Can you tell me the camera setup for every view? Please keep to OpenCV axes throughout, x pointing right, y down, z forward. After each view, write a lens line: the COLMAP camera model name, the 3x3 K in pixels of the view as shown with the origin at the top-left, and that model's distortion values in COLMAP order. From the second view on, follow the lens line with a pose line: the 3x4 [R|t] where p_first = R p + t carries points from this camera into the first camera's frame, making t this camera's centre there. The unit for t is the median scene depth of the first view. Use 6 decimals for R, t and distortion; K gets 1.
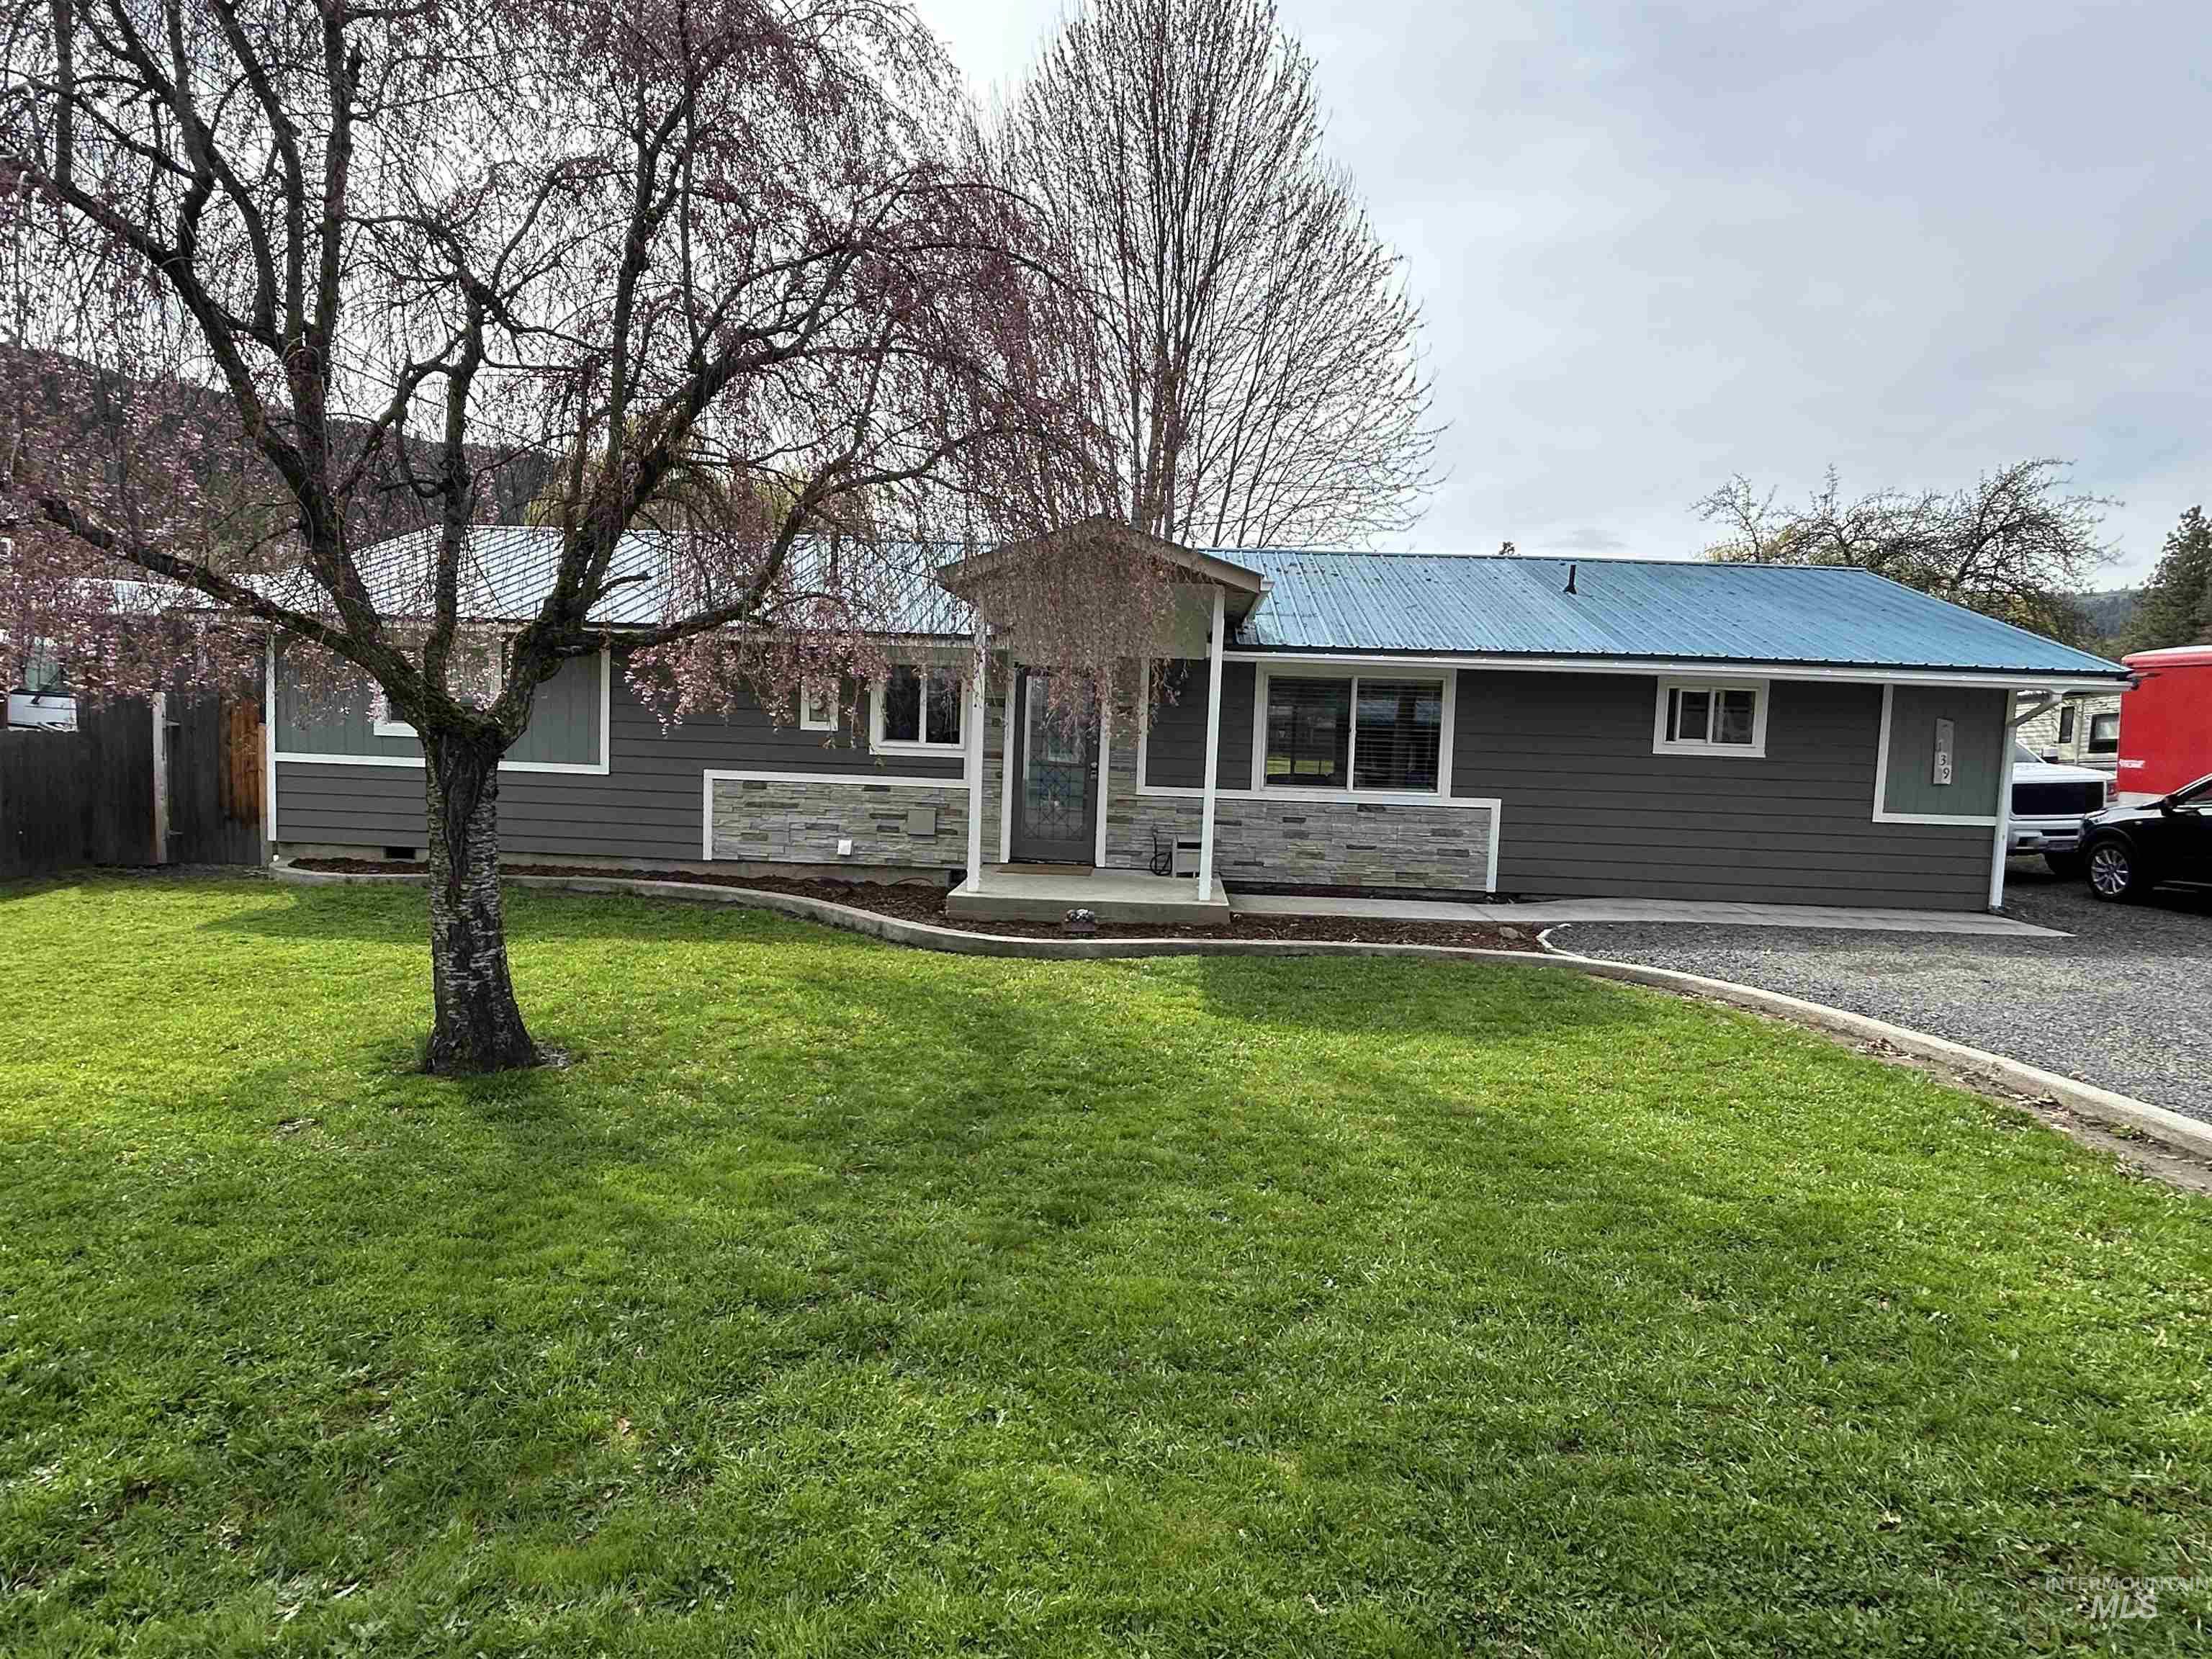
lens RADIAL K [[1167.8, 0, 1106.0], [0, 1167.8, 829.5], [0, 0, 1]] dist [0.000752, -0.000181]
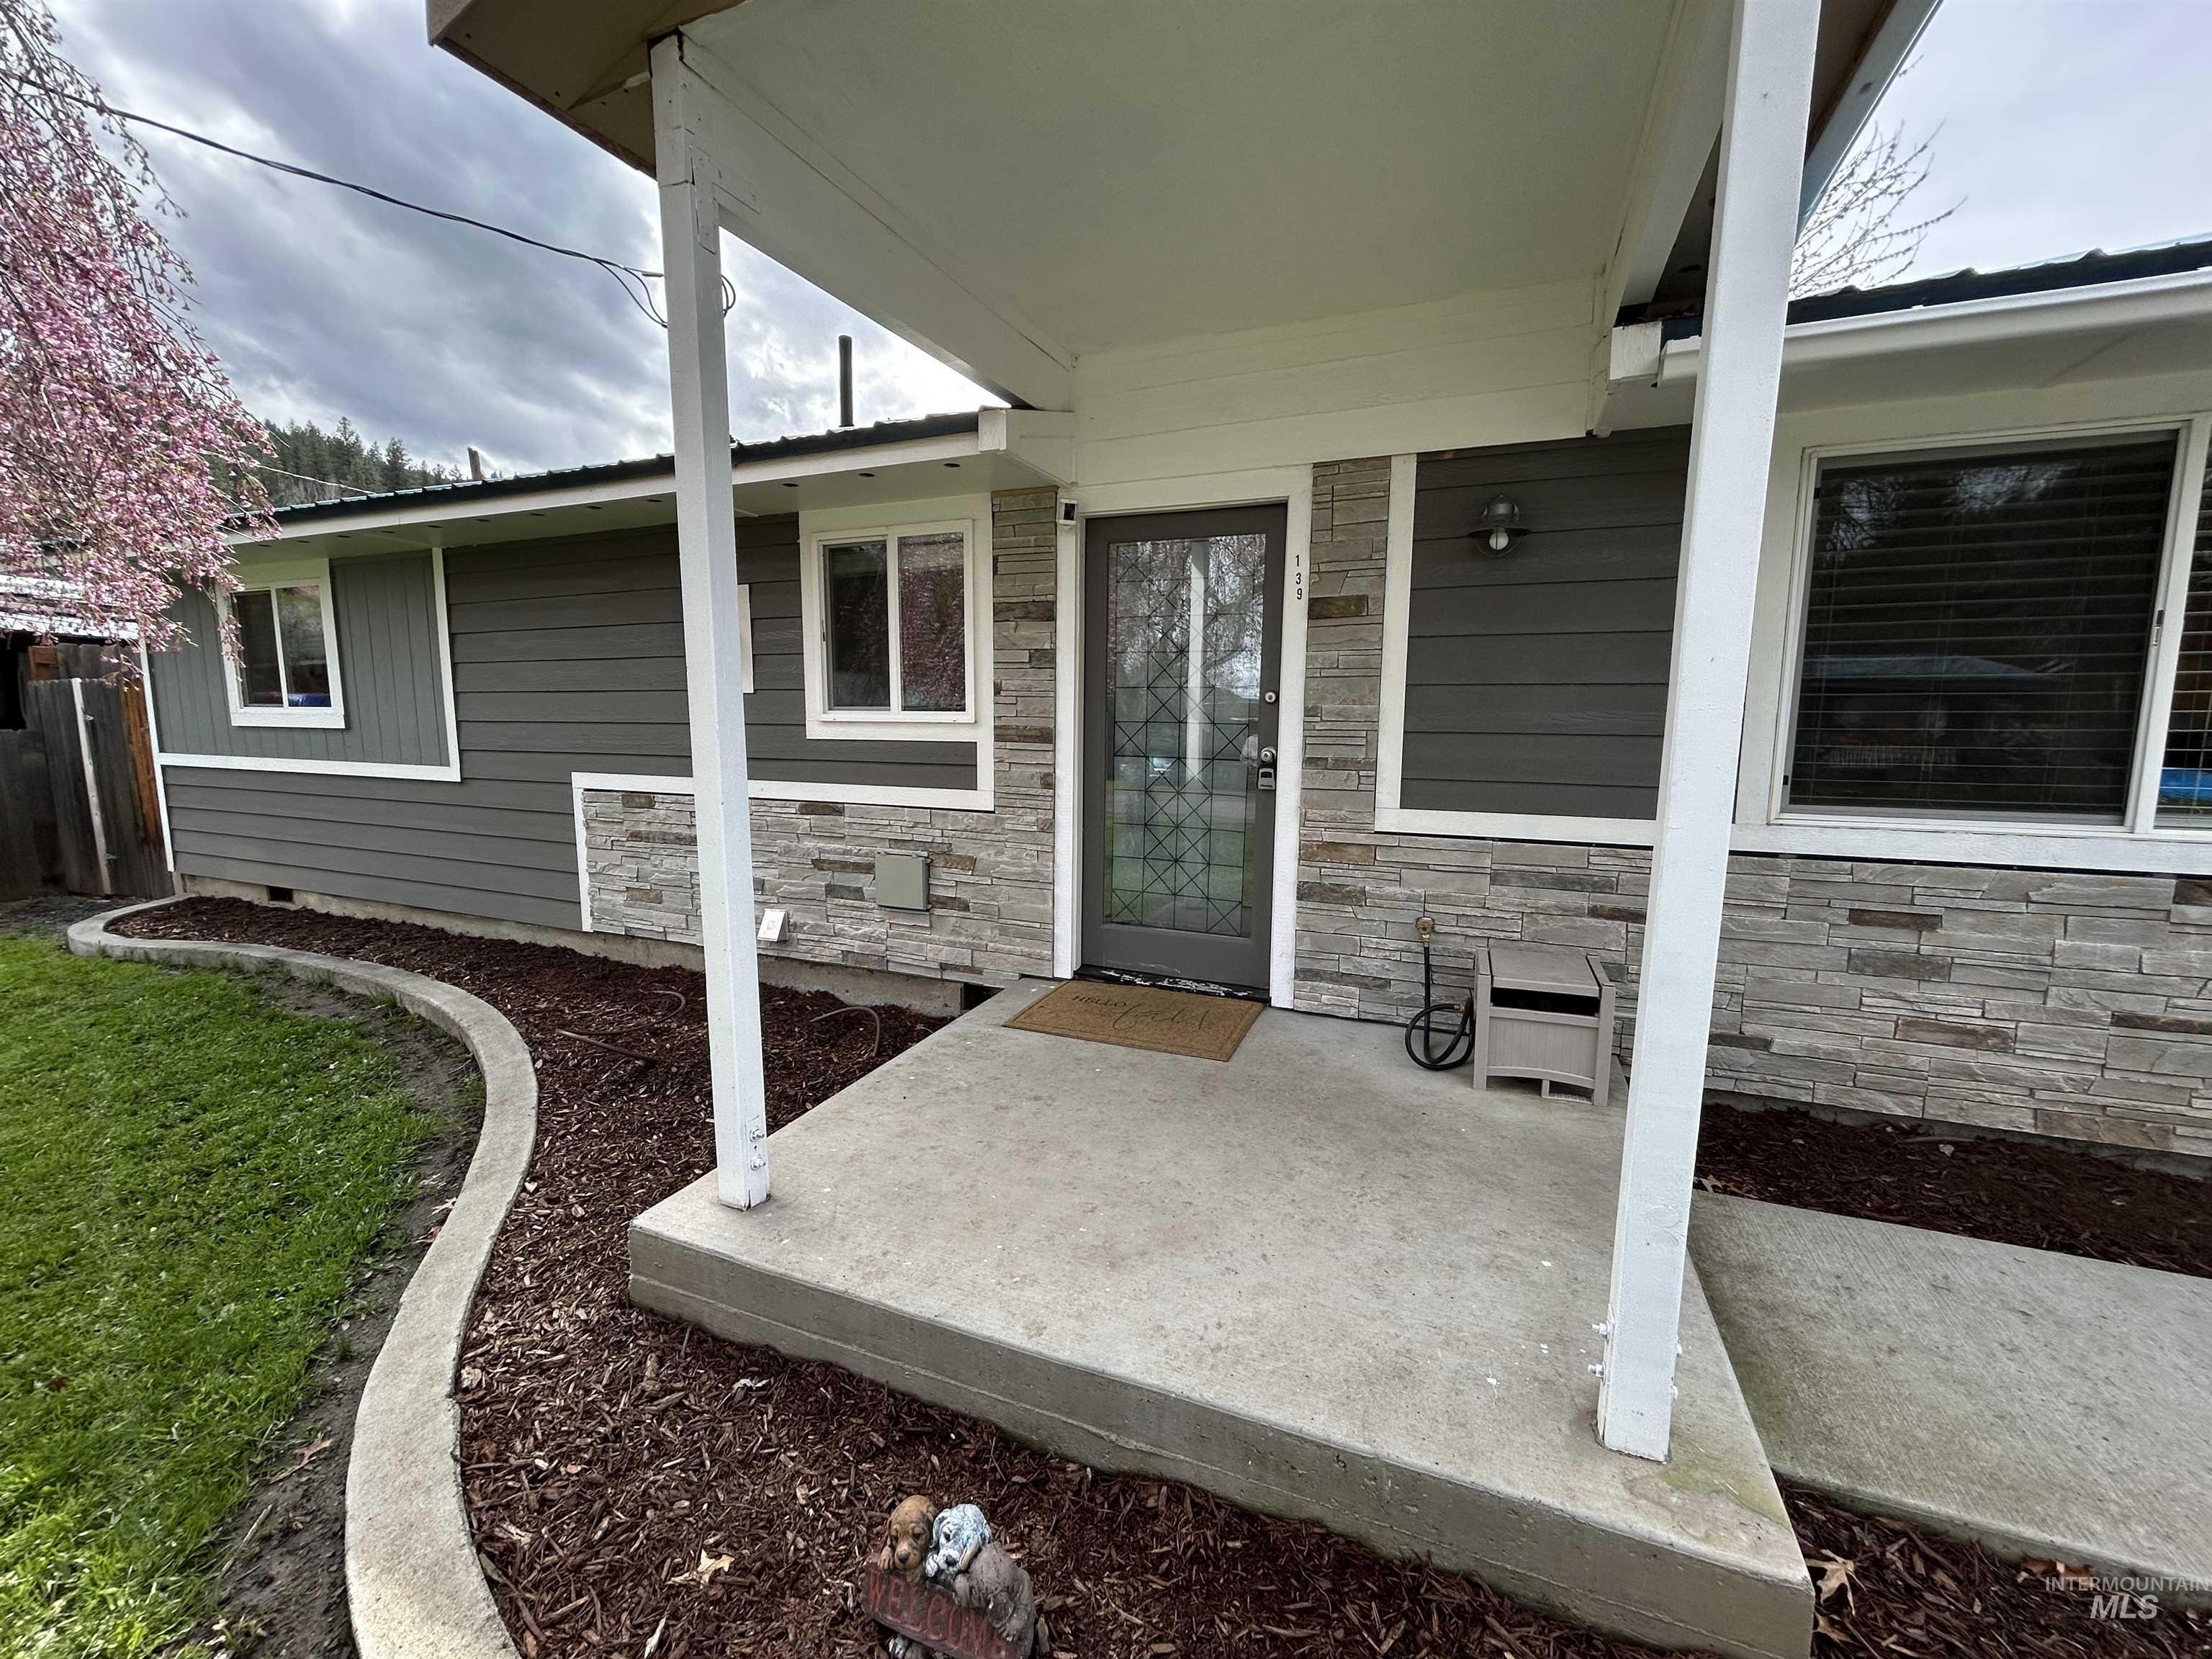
lens RADIAL K [[895.1, 0, 1106.0], [0, 895.1, 829.5], [0, 0, 1]] dist [-0.004194, -0.000111]
pose [[0.941857, 0.012806, -0.335770, 0.041631], [0.002680, 0.998955, 0.045617, -0.044214], [0.336004, -0.043865, 0.940839, 0.707588]]
